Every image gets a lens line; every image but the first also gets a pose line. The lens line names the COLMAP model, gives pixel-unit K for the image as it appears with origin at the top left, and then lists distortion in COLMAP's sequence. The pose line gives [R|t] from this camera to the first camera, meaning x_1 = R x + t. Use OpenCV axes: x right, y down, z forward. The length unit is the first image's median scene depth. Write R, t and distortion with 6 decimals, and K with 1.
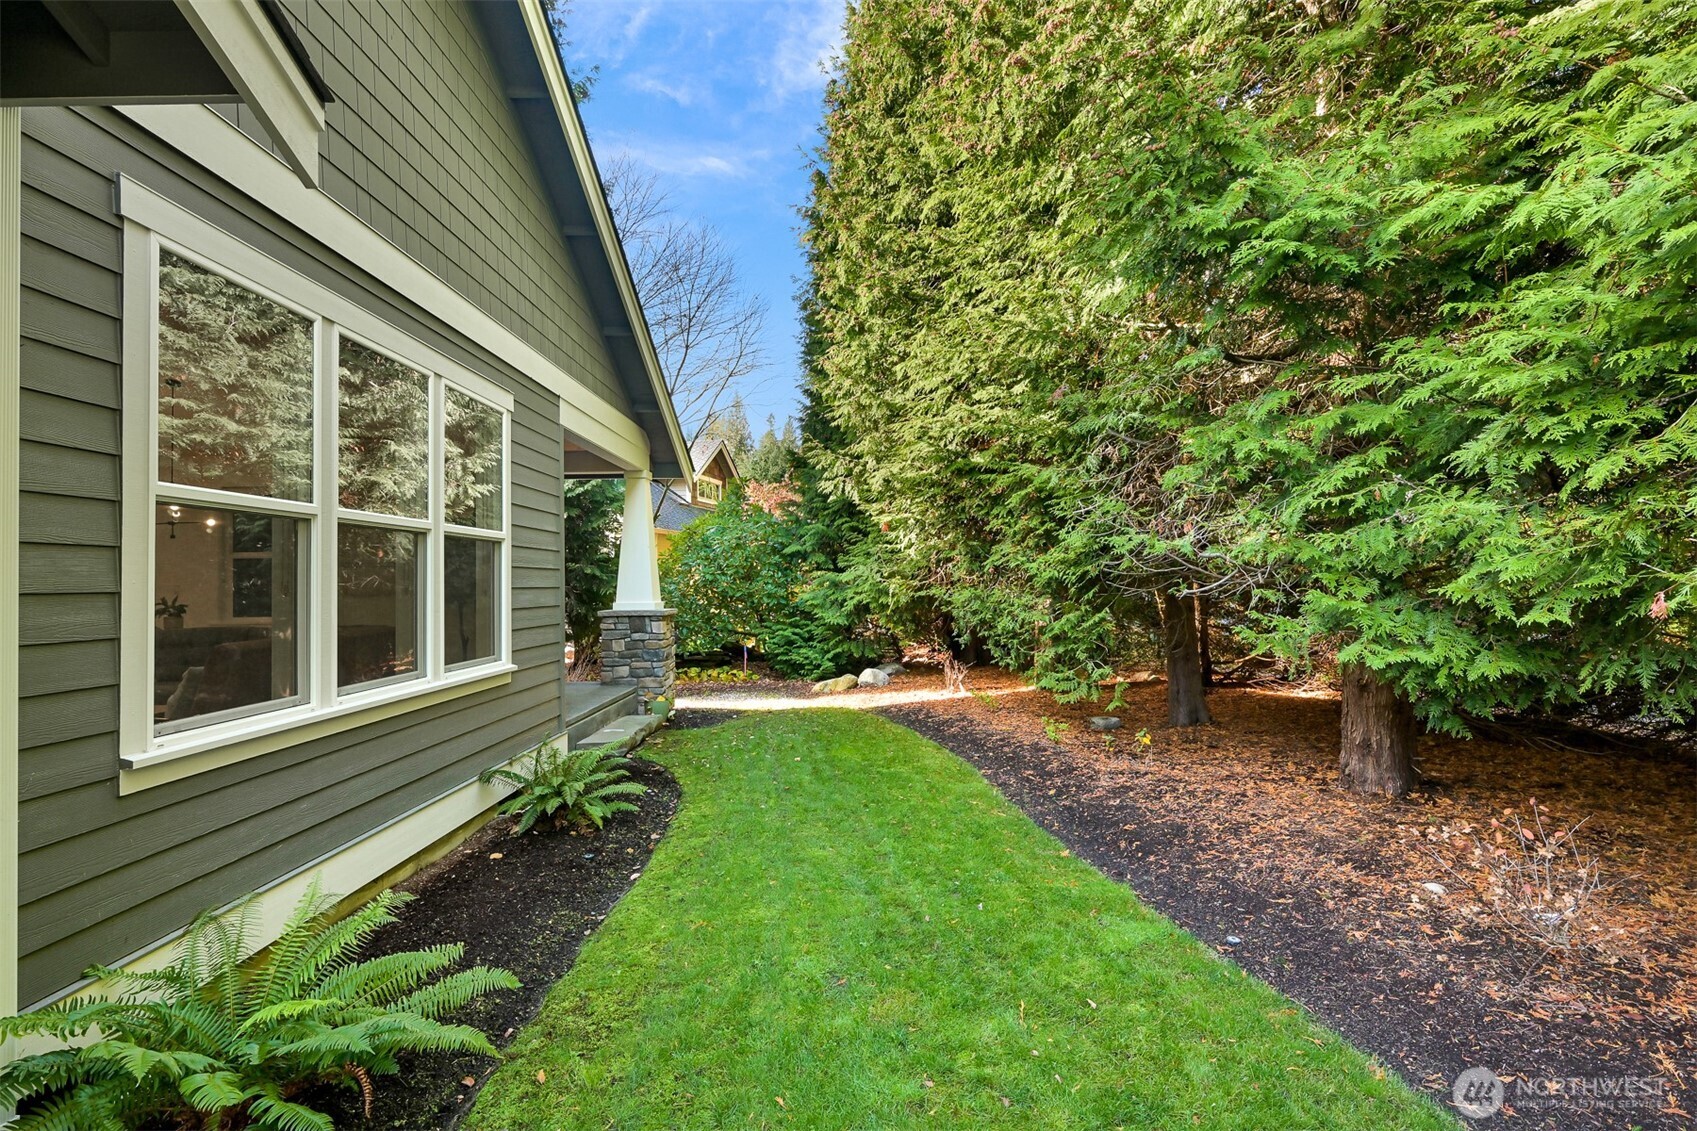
lens RADIAL K [[808.1, 0, 853.5], [0, 808.1, 568.6], [0, 0, 1]] dist [0.000562, 0.000010]
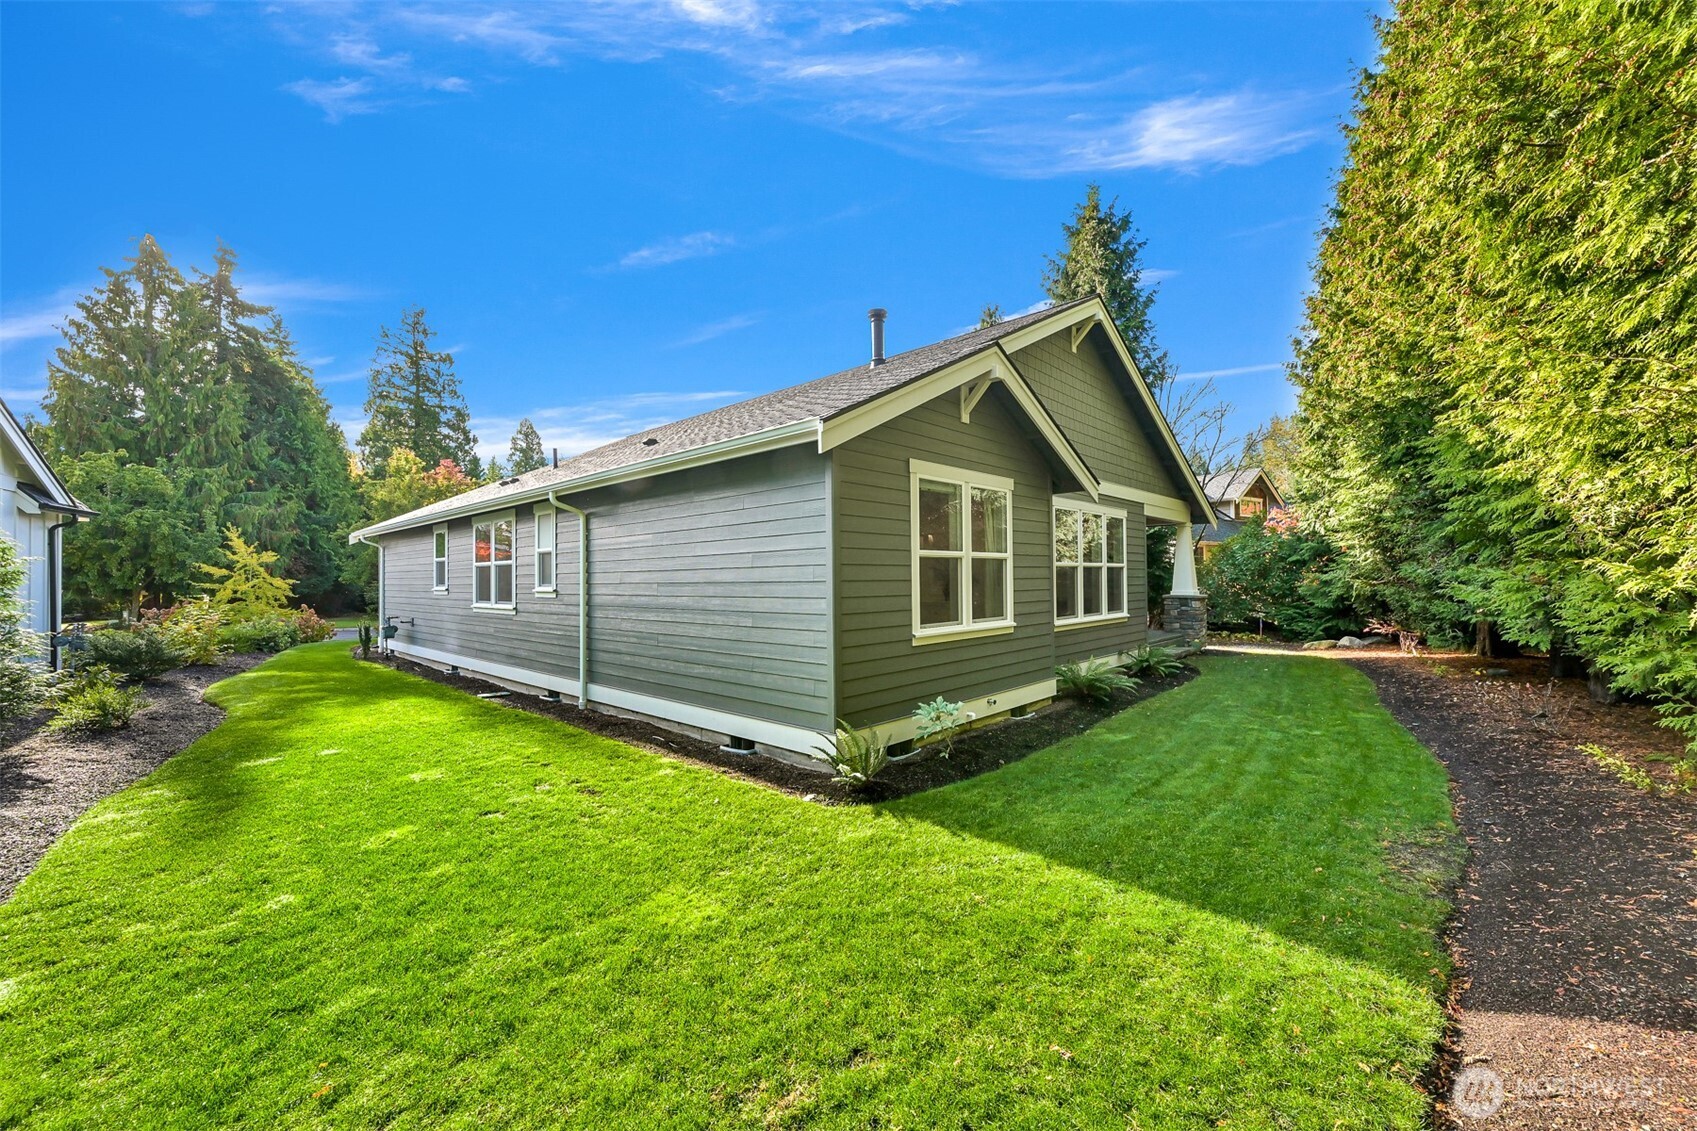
lens RADIAL K [[663.5, 0, 852.9], [0, 663.5, 568.8], [0, 0, 1]] dist [-0.000881, -0.000026]
pose [[0.735602, -0.003513, -0.677405, 0.207308], [0.012101, 0.999895, 0.007956, -0.030711], [0.677306, -0.014049, 0.735567, -0.647625]]
